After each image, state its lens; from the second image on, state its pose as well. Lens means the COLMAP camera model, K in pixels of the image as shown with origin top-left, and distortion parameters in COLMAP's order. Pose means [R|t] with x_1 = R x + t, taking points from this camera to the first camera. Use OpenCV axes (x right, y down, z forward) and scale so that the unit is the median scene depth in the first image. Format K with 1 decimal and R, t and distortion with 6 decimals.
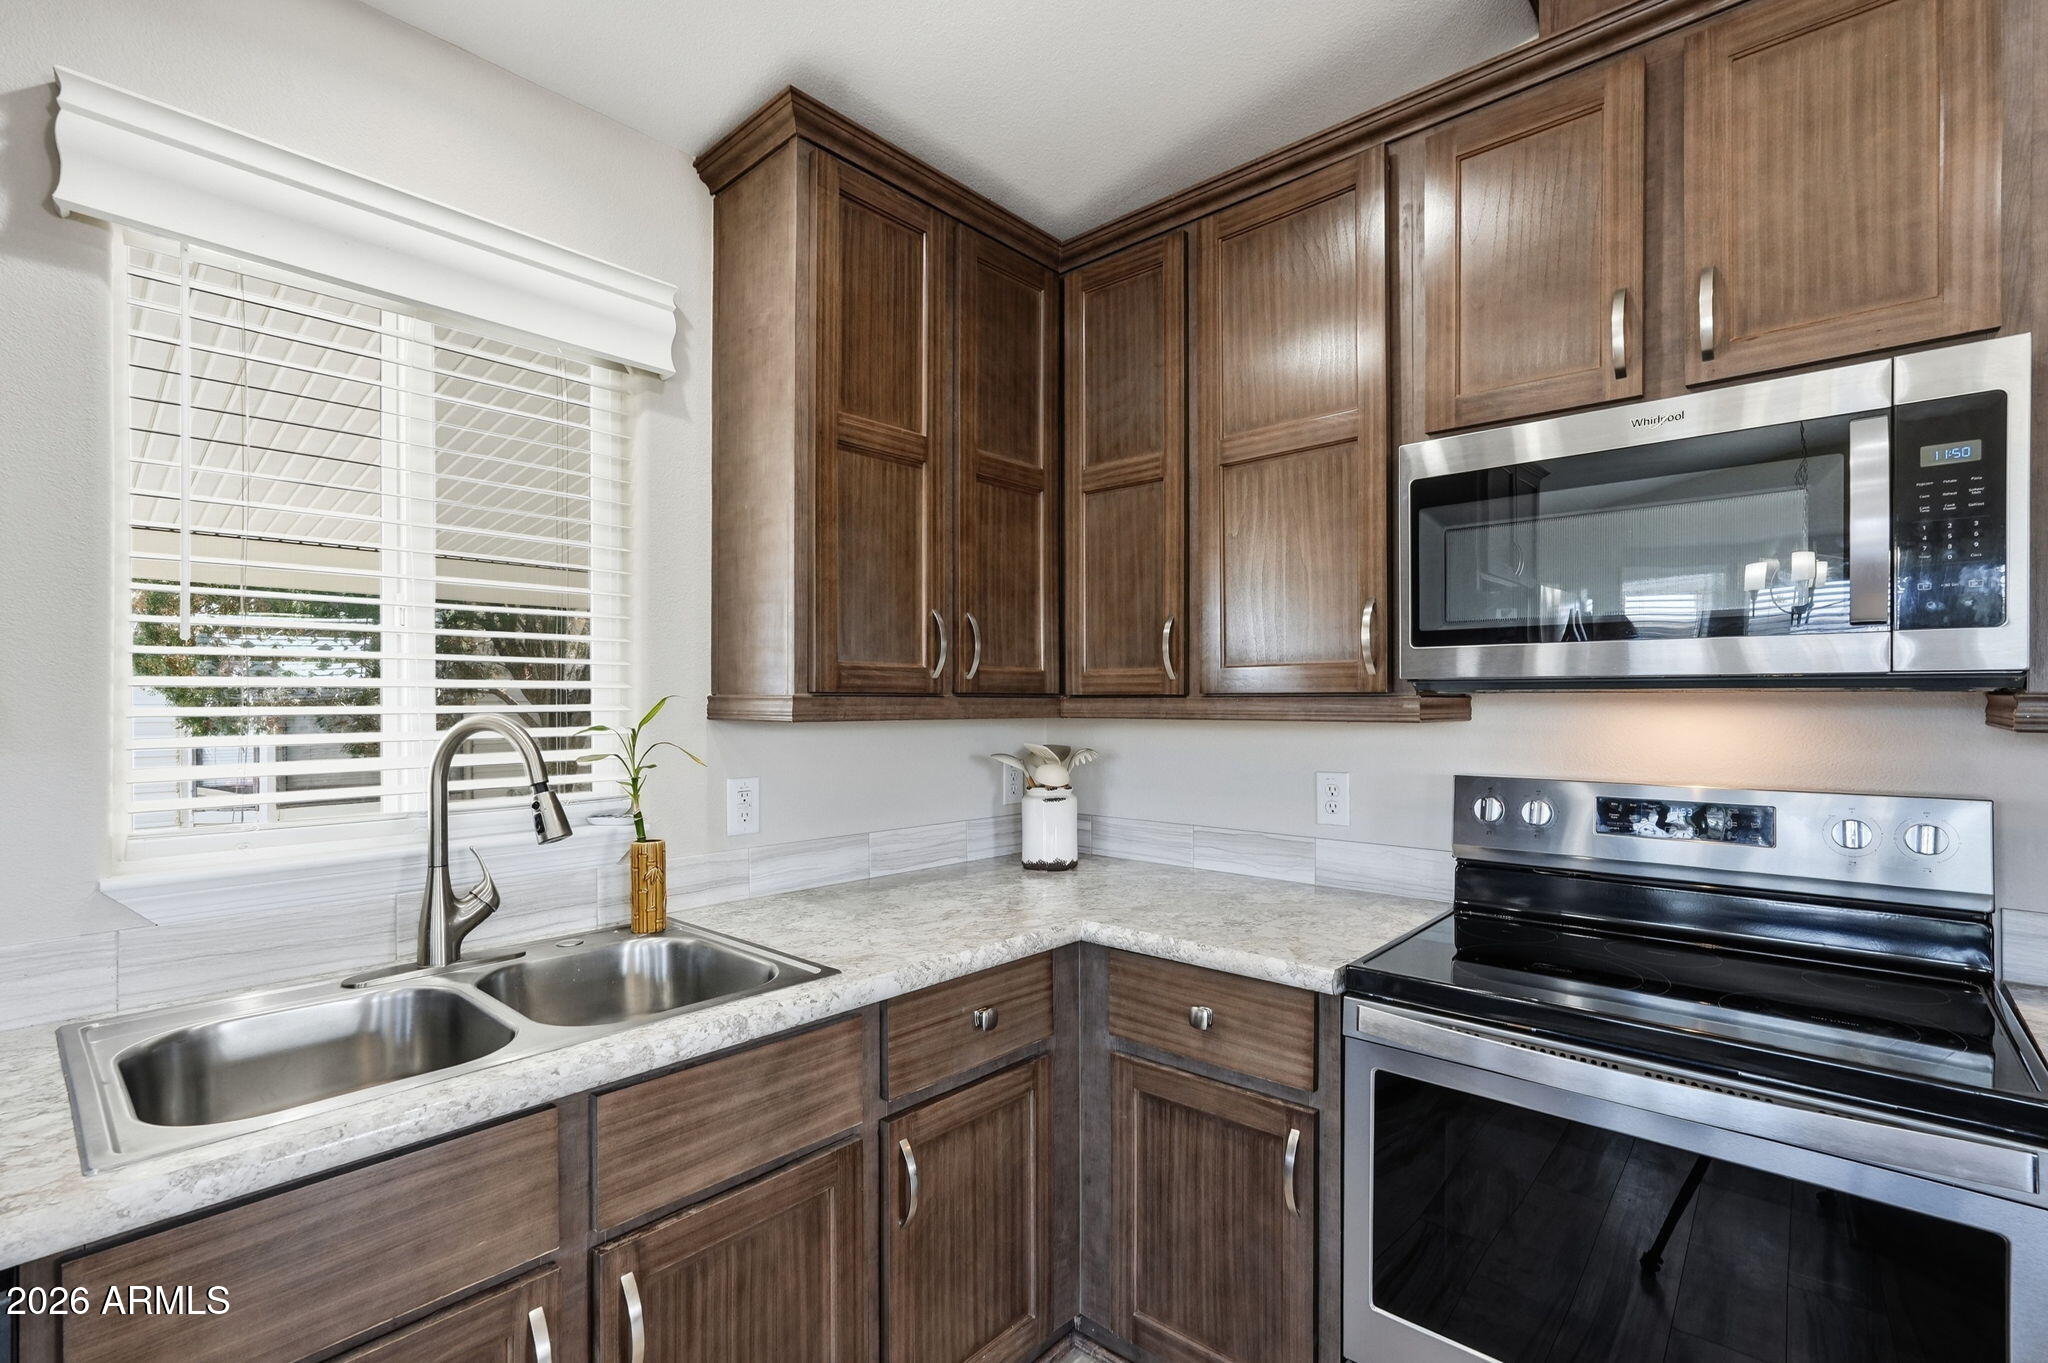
lens RADIAL K [[929.0, 0, 1014.2], [0, 929.0, 701.3], [0, 0, 1]] dist [-0.005233, 0.002427]
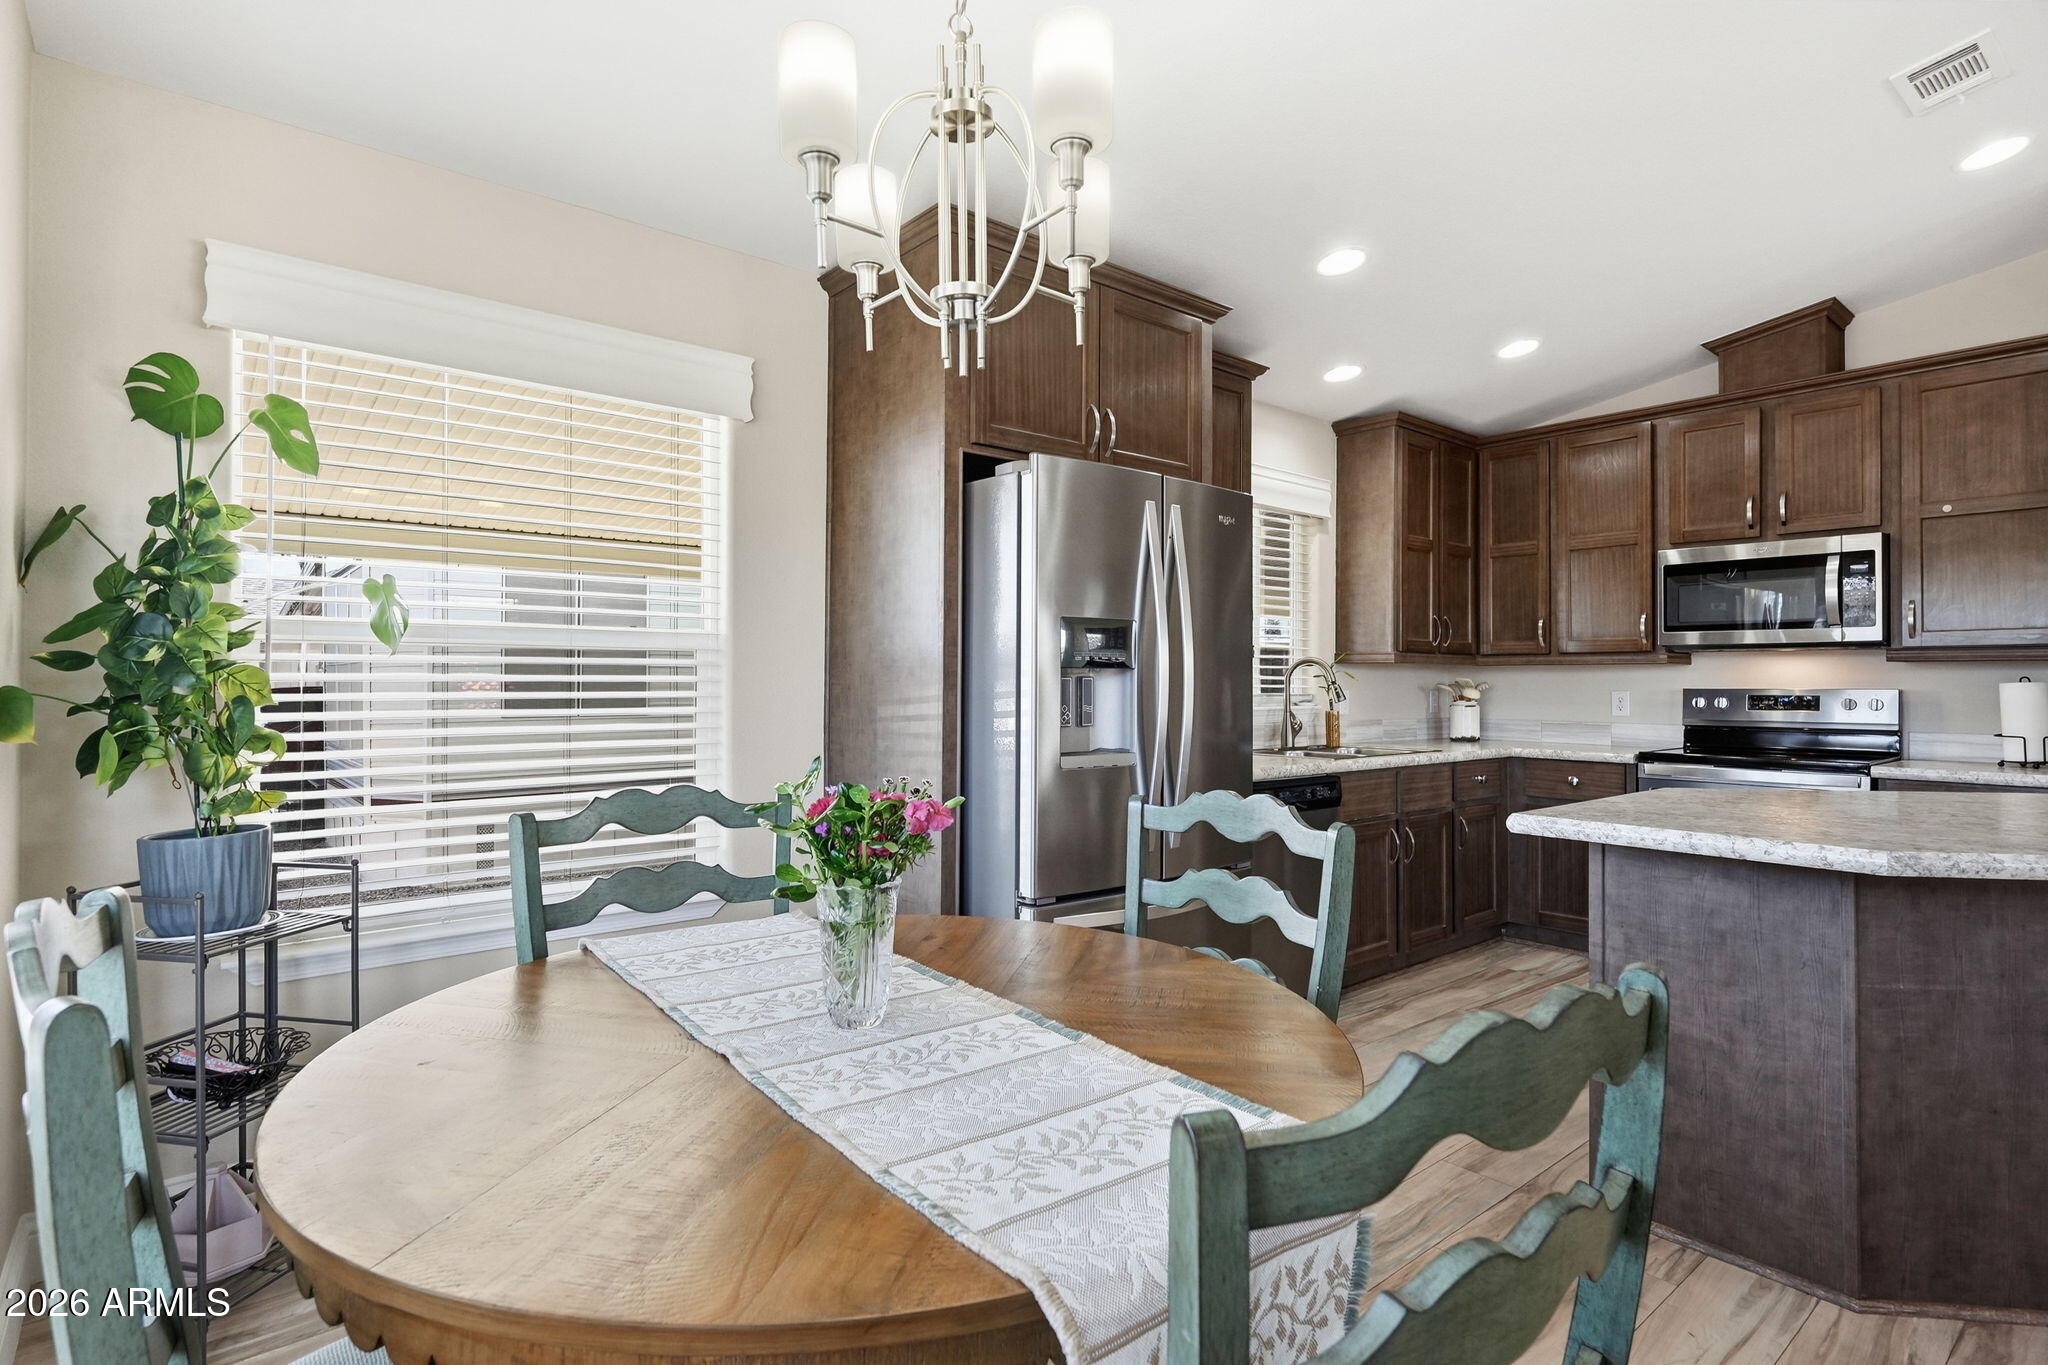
lens RADIAL K [[1053.3, 0, 1020.3], [0, 1053.3, 669.9], [0, 0, 1]] dist [0.015021, 0.000496]
pose [[0.991979, 0.002017, -0.126386, -0.836598], [-0.003478, 0.999930, -0.011344, 0.072959], [0.126354, 0.011692, 0.991916, -1.842468]]
